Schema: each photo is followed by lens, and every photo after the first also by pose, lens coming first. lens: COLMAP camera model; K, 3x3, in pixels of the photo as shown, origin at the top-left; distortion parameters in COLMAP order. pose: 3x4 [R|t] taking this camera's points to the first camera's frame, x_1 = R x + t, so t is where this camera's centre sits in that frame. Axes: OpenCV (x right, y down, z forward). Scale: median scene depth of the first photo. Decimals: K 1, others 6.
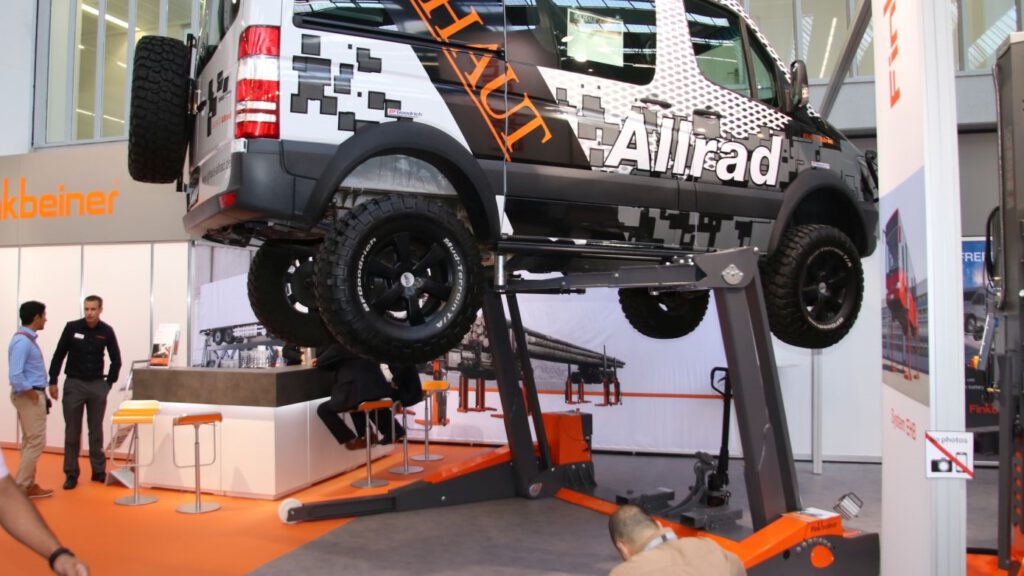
lens RADIAL K [[762.7, 0, 514.0], [0, 762.7, 293.3], [0, 0, 1]] dist [-0.087642, 0.036254]
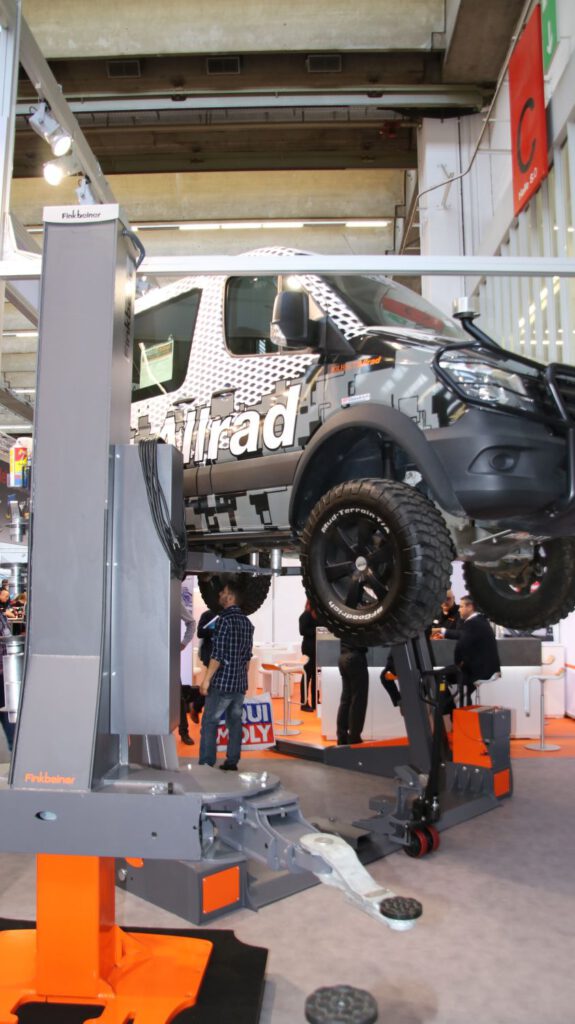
lens RADIAL K [[762.7, 0, 289.5], [0, 762.7, 510.8], [0, 0, 1]] dist [-0.087642, 0.036254]
pose [[0.280367, -0.083791, -0.956229, 1.198615], [0.023988, 0.996483, -0.080285, -0.001208], [0.959593, -0.000429, 0.281391, 0.786945]]
